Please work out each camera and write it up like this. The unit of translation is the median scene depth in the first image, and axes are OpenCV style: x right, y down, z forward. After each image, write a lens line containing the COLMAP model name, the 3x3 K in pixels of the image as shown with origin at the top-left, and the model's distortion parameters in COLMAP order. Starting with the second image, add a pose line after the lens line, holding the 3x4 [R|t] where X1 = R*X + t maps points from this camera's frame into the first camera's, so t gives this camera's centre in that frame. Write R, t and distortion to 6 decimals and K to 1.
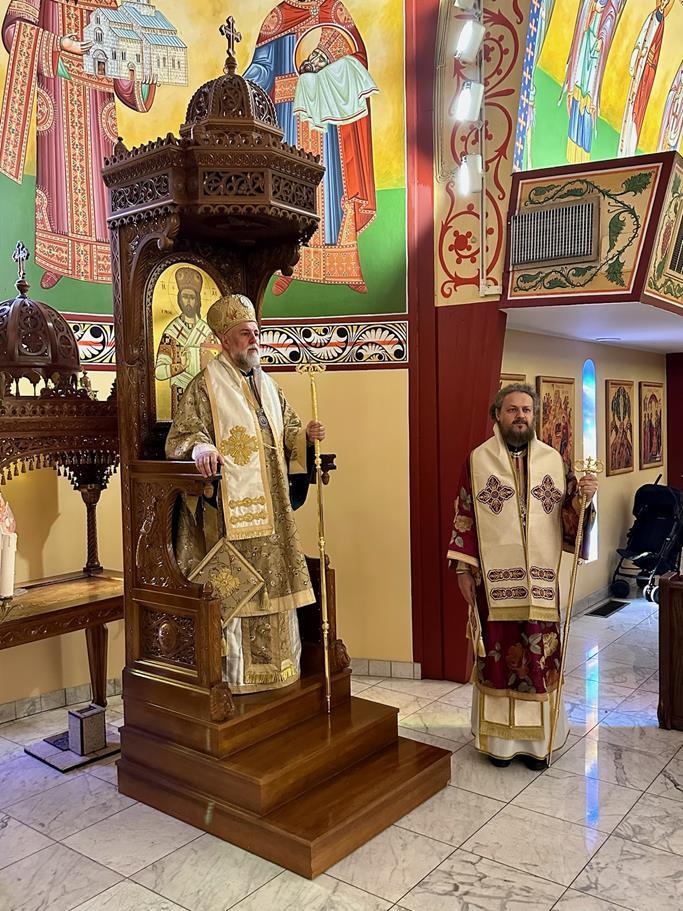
lens RADIAL K [[772.1, 0, 335.9], [0, 772.1, 471.5], [0, 0, 1]] dist [0.100760, -0.187928]
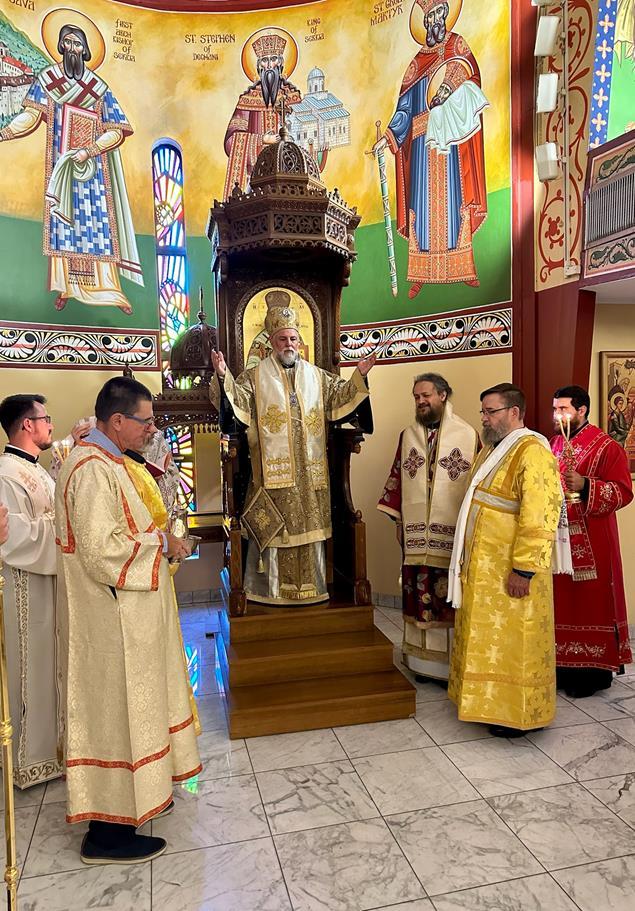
lens RADIAL K [[634.1, 0, 307.9], [0, 634.1, 452.8], [0, 0, 1]] dist [0.093461, -0.123591]
pose [[0.788156, 0.036909, -0.614368, 0.432683], [-0.033914, 0.999288, 0.016526, 0.002882], [0.614541, 0.007810, 0.788847, 0.119591]]
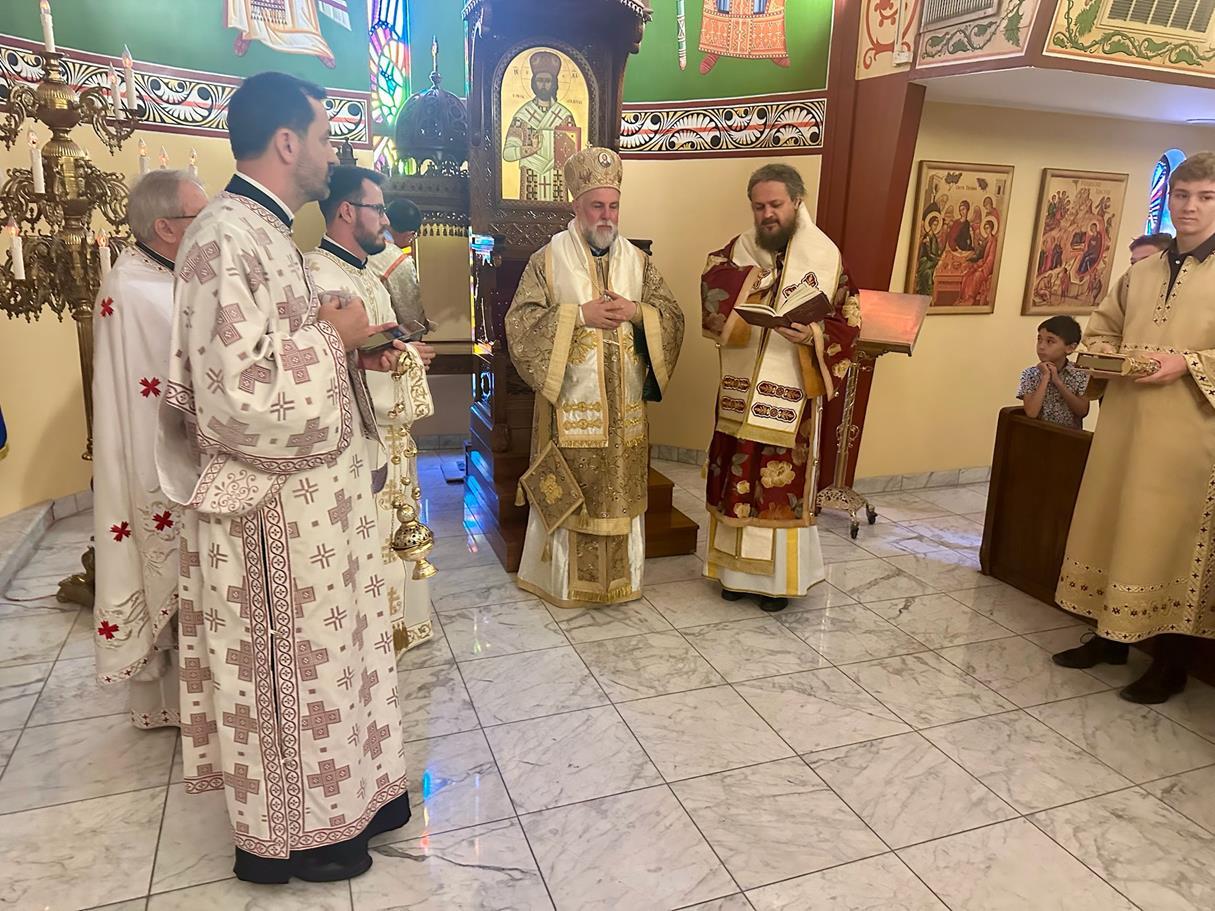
lens RADIAL K [[857.3, 0, 607.9], [0, 857.3, 461.4], [0, 0, 1]] dist [0.034806, -0.042822]
pose [[0.855486, 0.175938, -0.487021, 0.442065], [-0.078521, 0.973710, 0.213829, 0.021639], [0.511838, -0.144687, 0.846810, -0.035982]]
